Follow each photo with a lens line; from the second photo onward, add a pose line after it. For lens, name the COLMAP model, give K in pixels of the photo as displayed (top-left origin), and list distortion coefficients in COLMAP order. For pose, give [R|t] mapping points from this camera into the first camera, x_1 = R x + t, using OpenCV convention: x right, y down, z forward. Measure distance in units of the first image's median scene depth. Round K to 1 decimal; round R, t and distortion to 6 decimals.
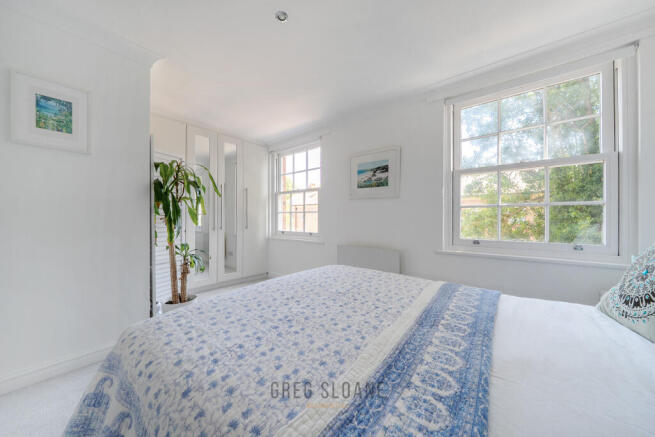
lens RADIAL K [[227.6, 0, 327.5], [0, 227.6, 218.5], [0, 0, 1]] dist [-0.000128, -0.000060]
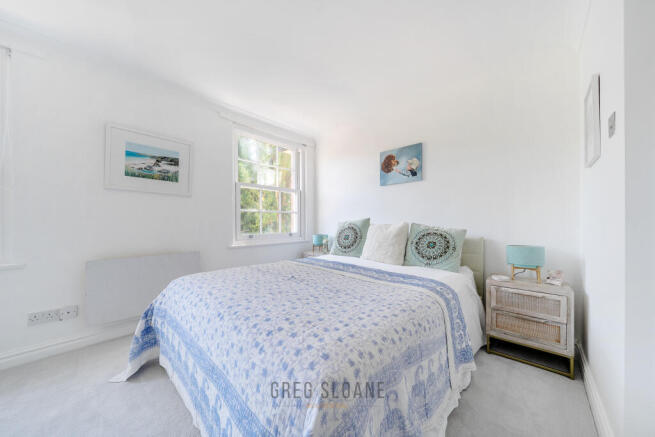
lens RADIAL K [[227.6, 0, 327.5], [0, 227.6, 218.5], [0, 0, 1]] dist [-0.000128, -0.000060]
pose [[0.063146, 0.011033, 0.997943, -0.577949], [0.001311, 0.999937, -0.011138, 0.009067], [-0.998003, 0.002012, 0.063128, 0.361933]]
